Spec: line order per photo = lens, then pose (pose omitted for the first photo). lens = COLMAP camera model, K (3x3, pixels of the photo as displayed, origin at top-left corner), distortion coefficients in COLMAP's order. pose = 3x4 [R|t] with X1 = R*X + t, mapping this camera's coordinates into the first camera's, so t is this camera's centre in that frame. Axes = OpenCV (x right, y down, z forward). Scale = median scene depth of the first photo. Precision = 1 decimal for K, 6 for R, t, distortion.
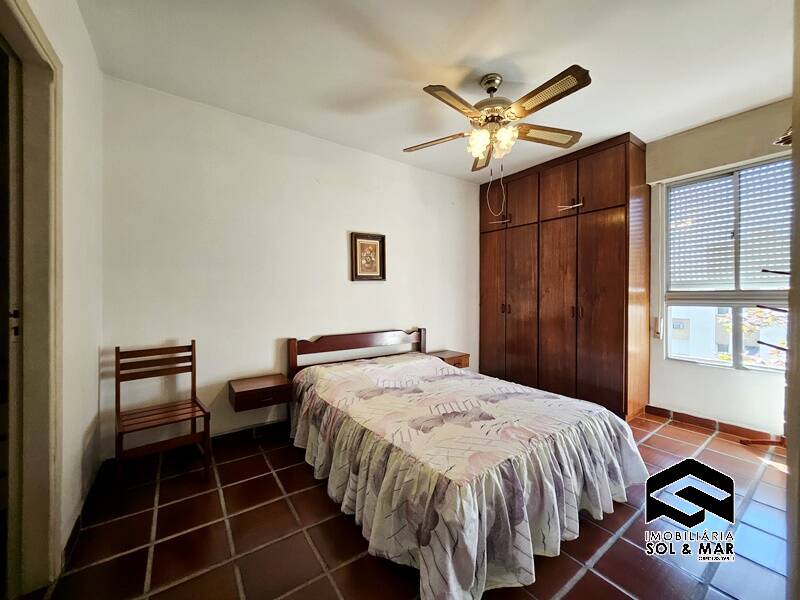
lens RADIAL K [[315.0, 0, 401.0], [0, 315.0, 297.2], [0, 0, 1]] dist [-0.002736, 0.000078]
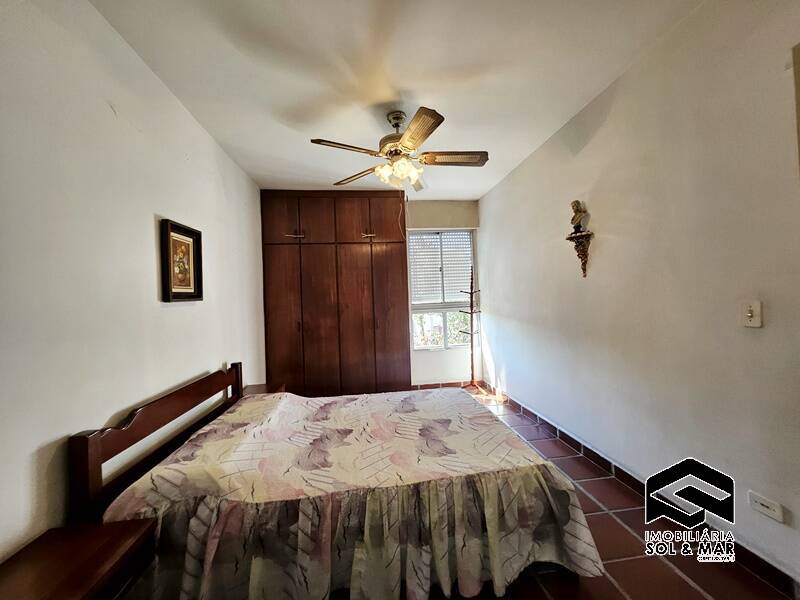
lens RADIAL K [[315.0, 0, 399.4], [0, 315.0, 296.3], [0, 0, 1]] dist [-0.002736, 0.000078]
pose [[0.479081, -0.006764, 0.877745, -0.529887], [0.049405, 0.998593, -0.019271, -0.033336], [-0.876379, 0.052597, 0.478741, 0.392047]]
